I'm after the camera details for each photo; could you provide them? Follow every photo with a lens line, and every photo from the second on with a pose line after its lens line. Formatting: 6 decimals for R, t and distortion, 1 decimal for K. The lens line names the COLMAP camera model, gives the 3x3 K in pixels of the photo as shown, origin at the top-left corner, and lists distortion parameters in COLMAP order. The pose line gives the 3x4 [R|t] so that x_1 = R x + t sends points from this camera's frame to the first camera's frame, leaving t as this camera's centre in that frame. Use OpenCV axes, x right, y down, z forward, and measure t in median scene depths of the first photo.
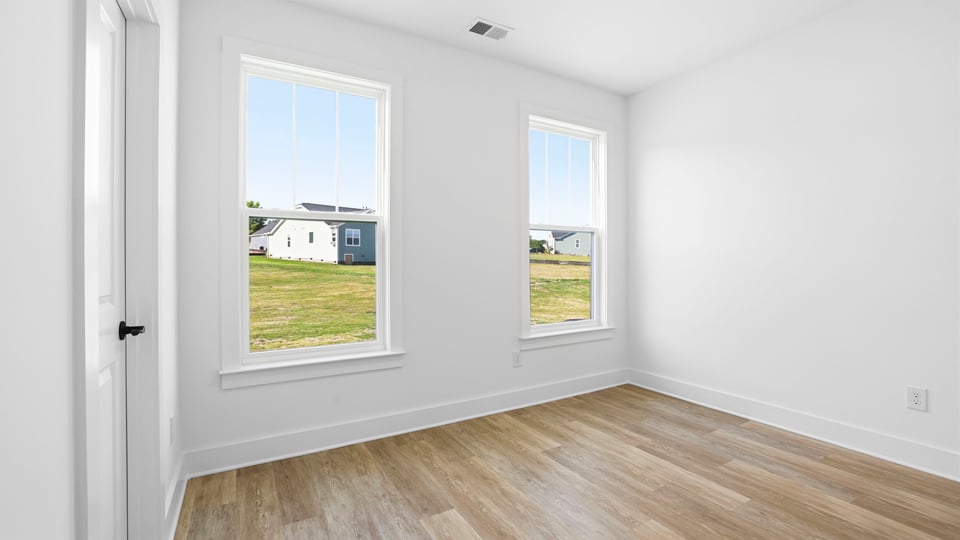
lens RADIAL K [[419.9, 0, 478.1], [0, 419.9, 264.9], [0, 0, 1]] dist [-0.018031, 0.000316]
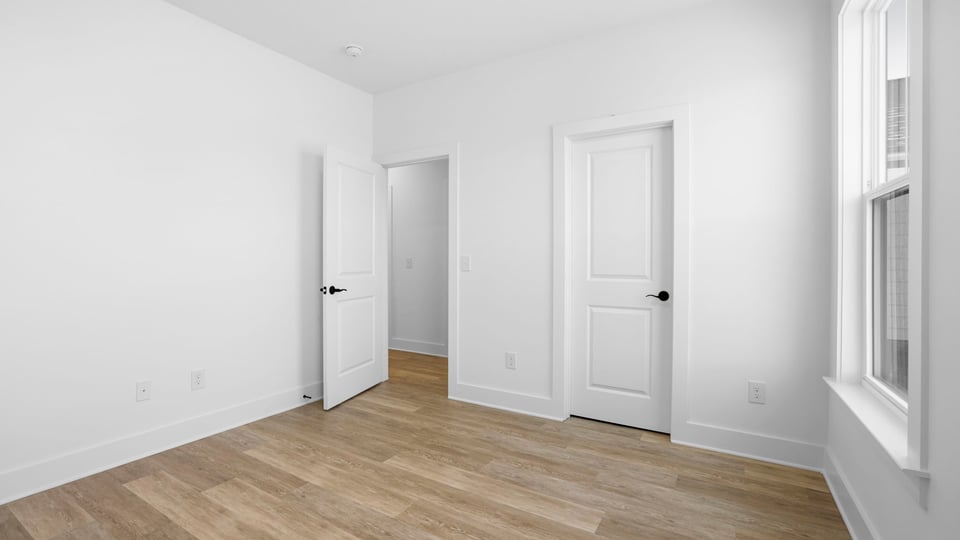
lens RADIAL K [[419.9, 0, 479.7], [0, 419.9, 263.4], [0, 0, 1]] dist [-0.018031, 0.000316]
pose [[-0.870359, 0.010511, -0.492305, 0.621515], [0.000926, 0.999805, 0.019711, -0.019808], [0.492416, 0.016700, -0.870200, 1.720332]]
